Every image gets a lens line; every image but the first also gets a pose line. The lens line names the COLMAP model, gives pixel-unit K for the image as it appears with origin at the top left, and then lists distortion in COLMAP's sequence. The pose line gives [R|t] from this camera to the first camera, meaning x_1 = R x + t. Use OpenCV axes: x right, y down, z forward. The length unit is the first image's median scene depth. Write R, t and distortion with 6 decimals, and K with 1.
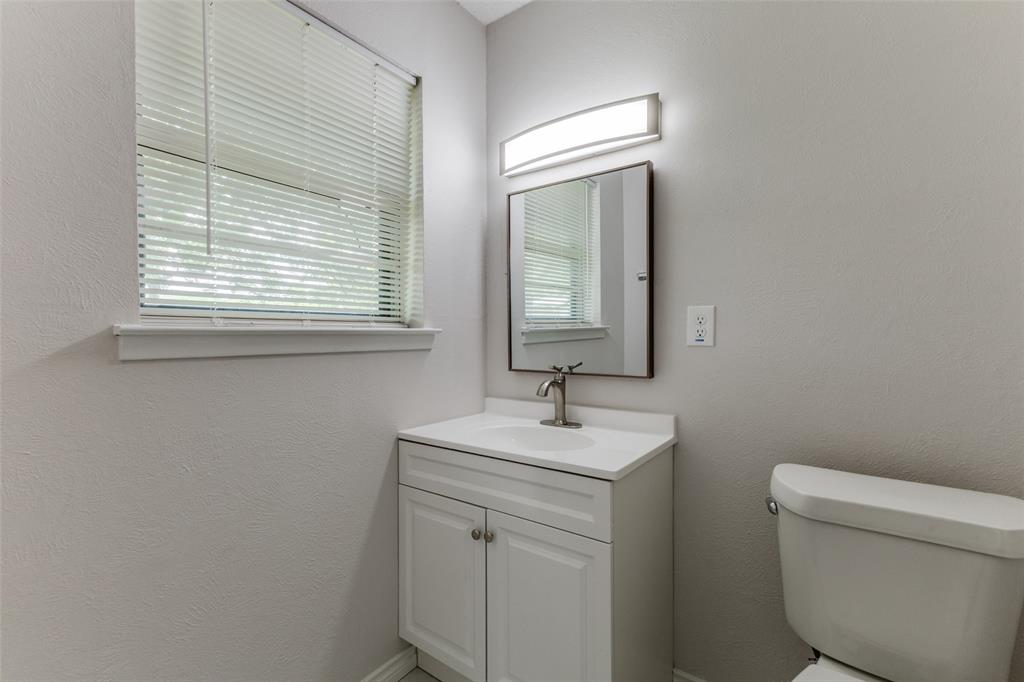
lens RADIAL K [[443.1, 0, 512.0], [0, 443.1, 341.0], [0, 0, 1]] dist [0.009202, -0.000667]
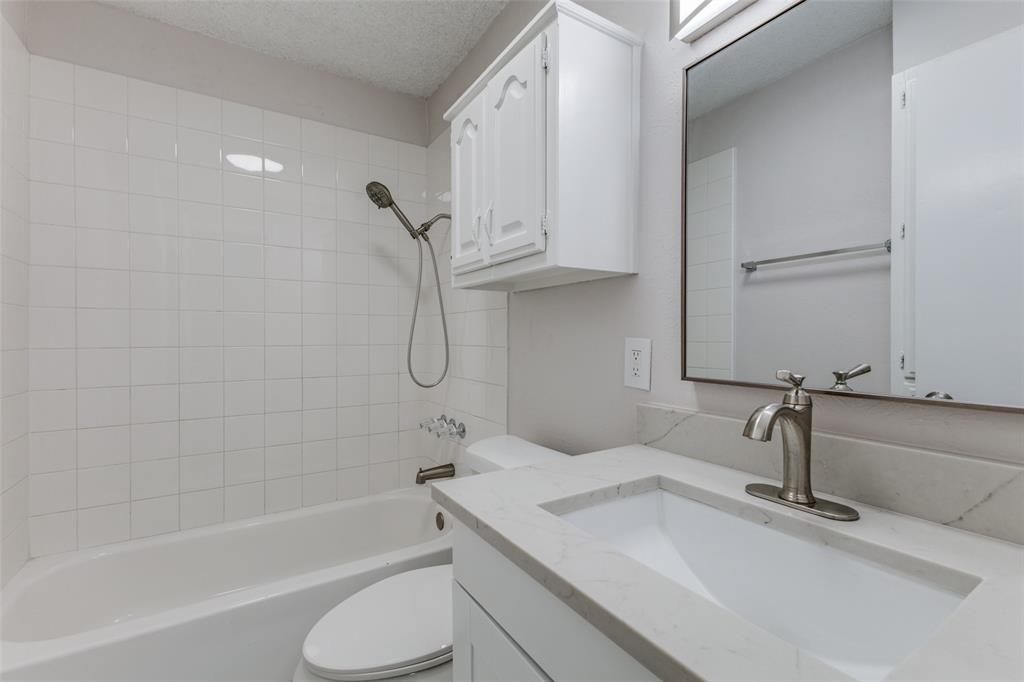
lens RADIAL K [[443.1, 0, 512.0], [0, 443.1, 341.0], [0, 0, 1]] dist [0.009202, -0.000667]
pose [[0.931131, 0.015197, -0.364368, -0.001508], [-0.019749, 0.999767, -0.008768, 0.031257], [0.364150, 0.015360, 0.931214, 0.463237]]
